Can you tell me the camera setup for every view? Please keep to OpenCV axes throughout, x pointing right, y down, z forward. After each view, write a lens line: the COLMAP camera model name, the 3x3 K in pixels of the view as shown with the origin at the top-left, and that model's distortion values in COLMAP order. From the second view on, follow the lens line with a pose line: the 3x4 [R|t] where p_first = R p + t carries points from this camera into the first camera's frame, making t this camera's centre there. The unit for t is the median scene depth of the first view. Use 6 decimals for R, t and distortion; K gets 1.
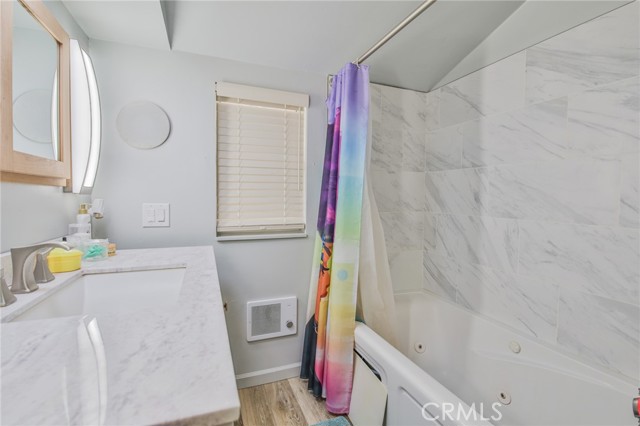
lens RADIAL K [[293.6, 0, 321.2], [0, 293.6, 208.9], [0, 0, 1]] dist [0.000545, -0.010742]
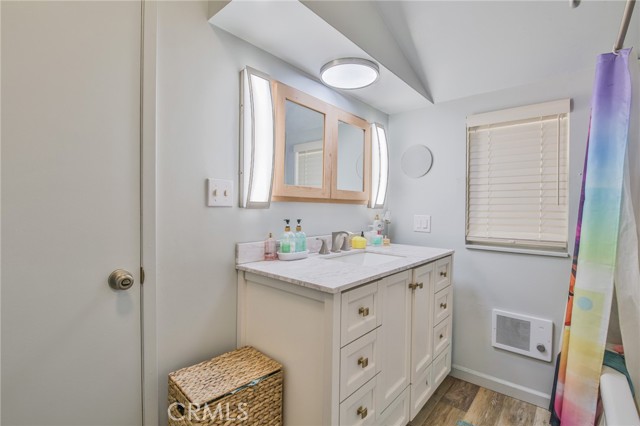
lens RADIAL K [[293.6, 0, 321.2], [0, 293.6, 208.9], [0, 0, 1]] dist [0.000545, -0.010742]
pose [[0.456457, 0.002416, -0.889742, 0.434490], [-0.044894, 0.998785, -0.020320, 0.001407], [0.888612, 0.049219, 0.456011, -0.072710]]
